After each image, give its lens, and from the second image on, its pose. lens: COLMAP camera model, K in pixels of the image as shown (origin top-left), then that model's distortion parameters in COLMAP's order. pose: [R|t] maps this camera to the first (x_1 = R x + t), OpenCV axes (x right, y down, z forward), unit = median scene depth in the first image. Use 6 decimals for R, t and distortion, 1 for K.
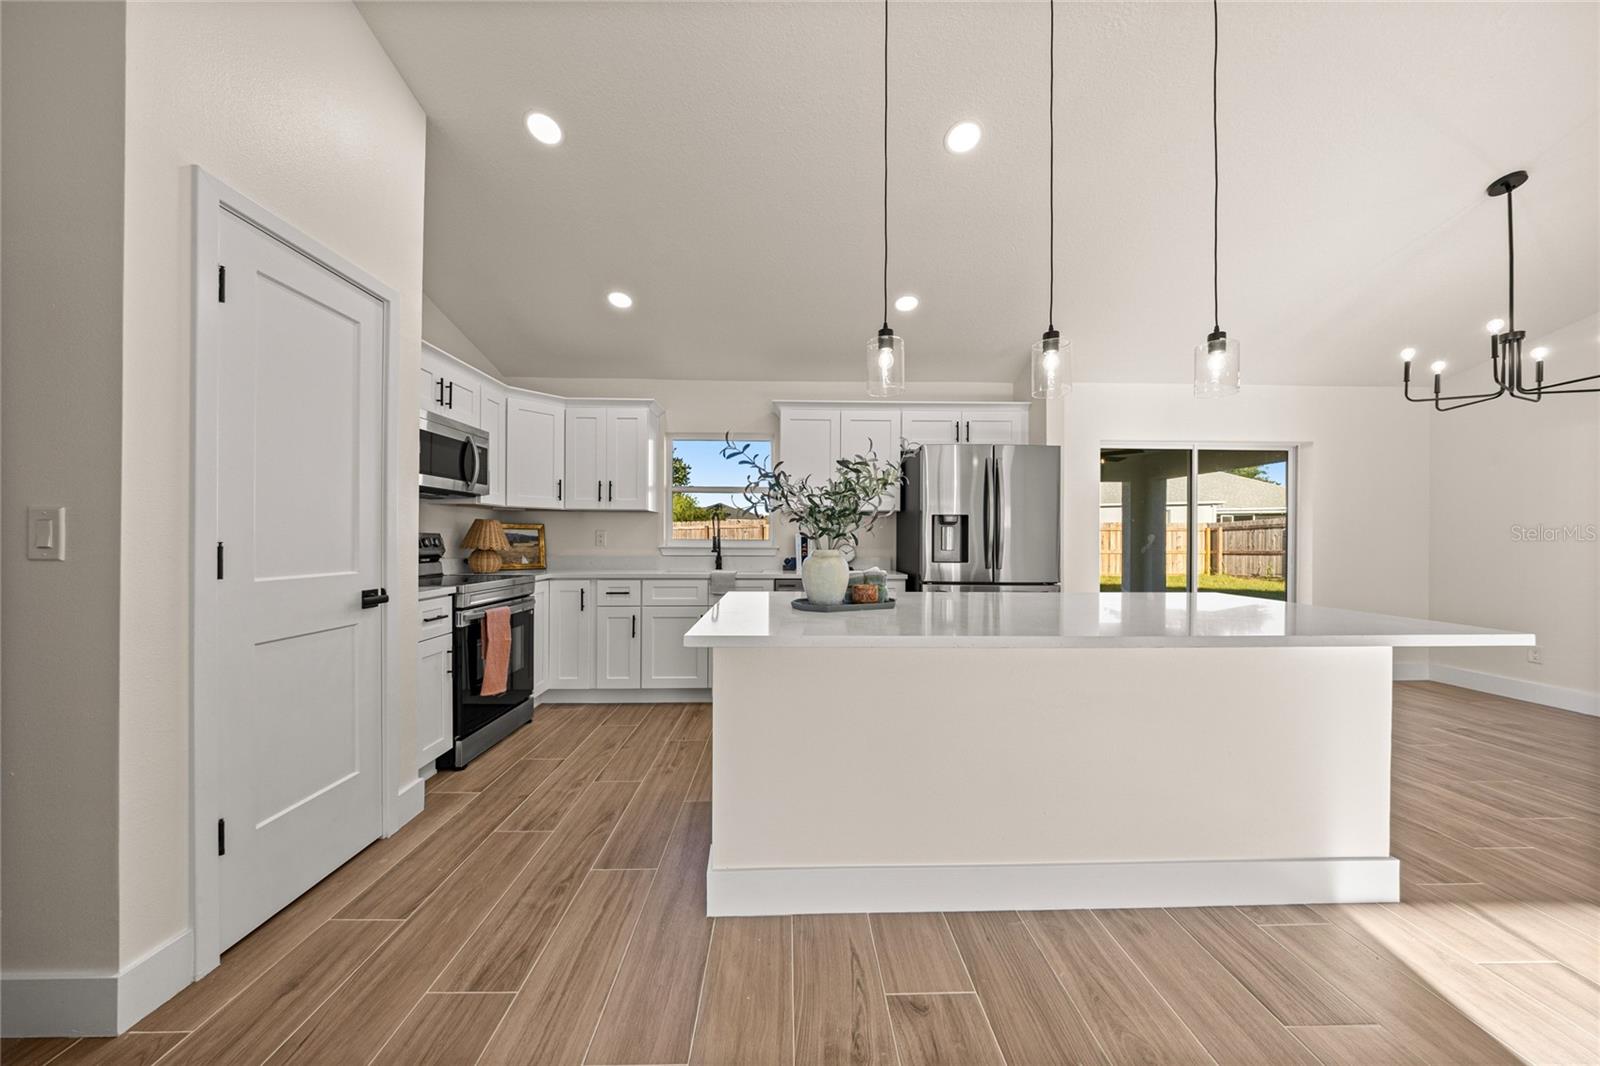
lens RADIAL K [[546.4, 0, 802.0], [0, 546.4, 539.9], [0, 0, 1]] dist [0.002177, -0.000124]
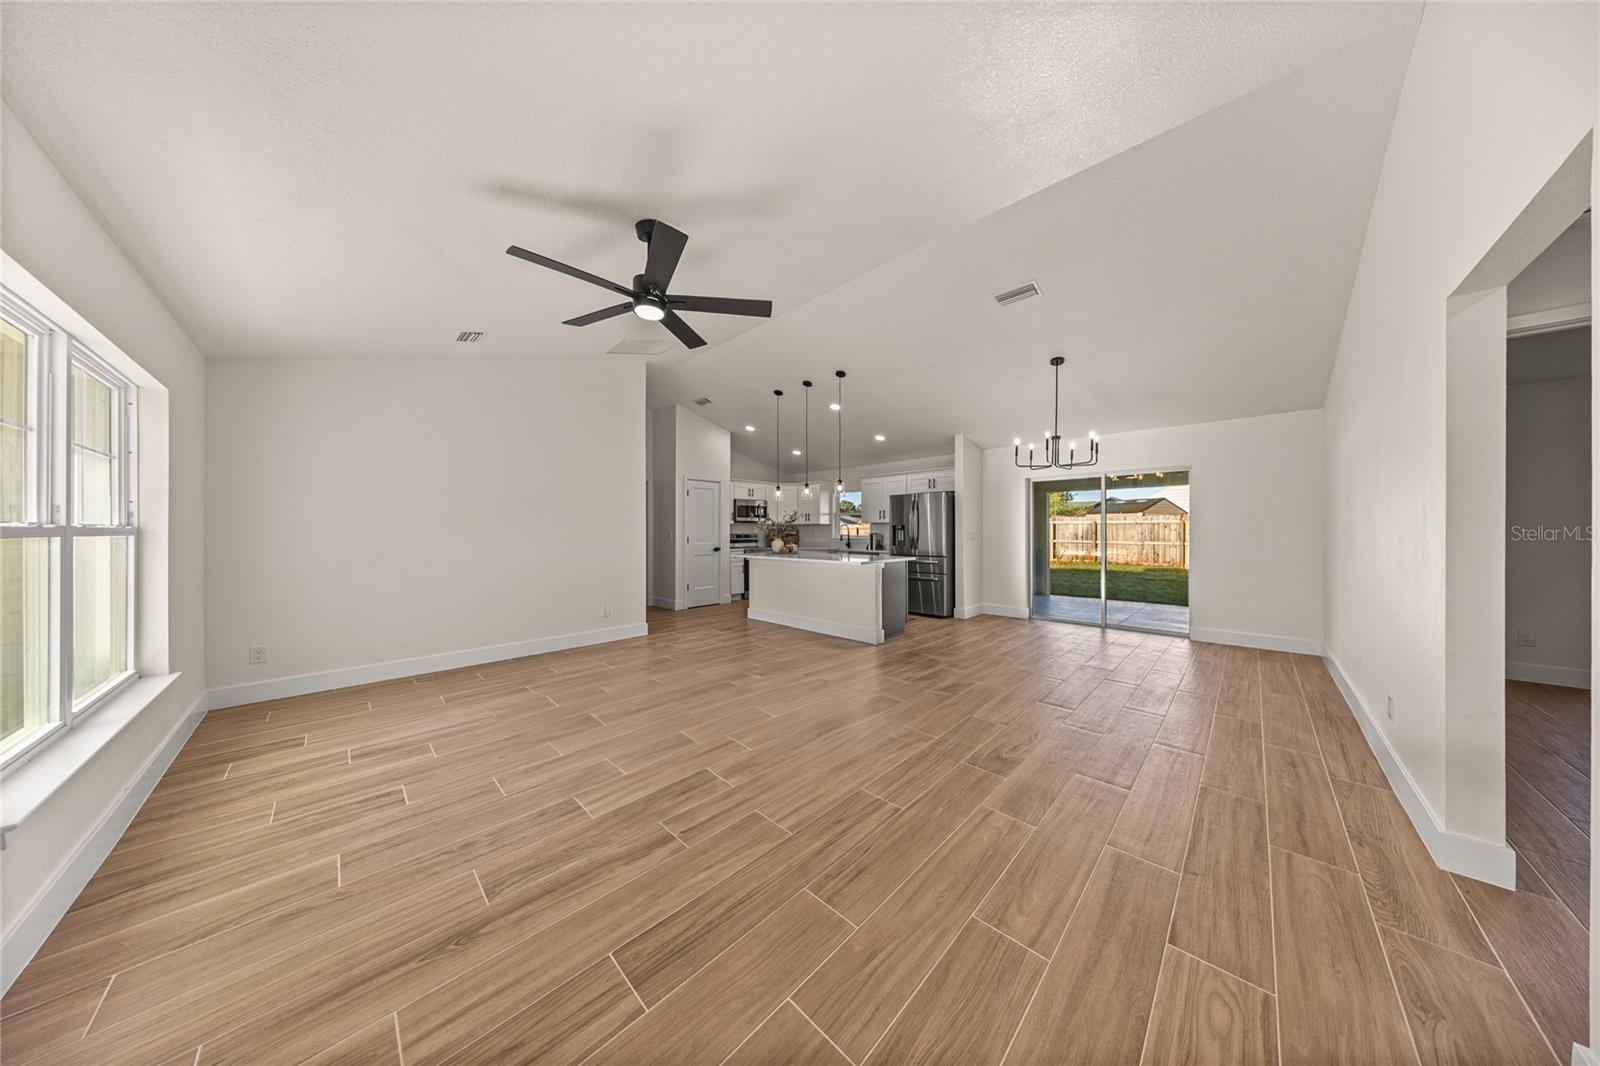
lens RADIAL K [[467.0, 0, 805.2], [0, 467.0, 533.5], [0, 0, 1]] dist [-0.007429, -0.000154]
pose [[0.693871, -0.001208, -0.720098, 1.416165], [0.002724, 0.999996, 0.000948, -0.013999], [0.720094, -0.002619, 0.693872, -0.650301]]
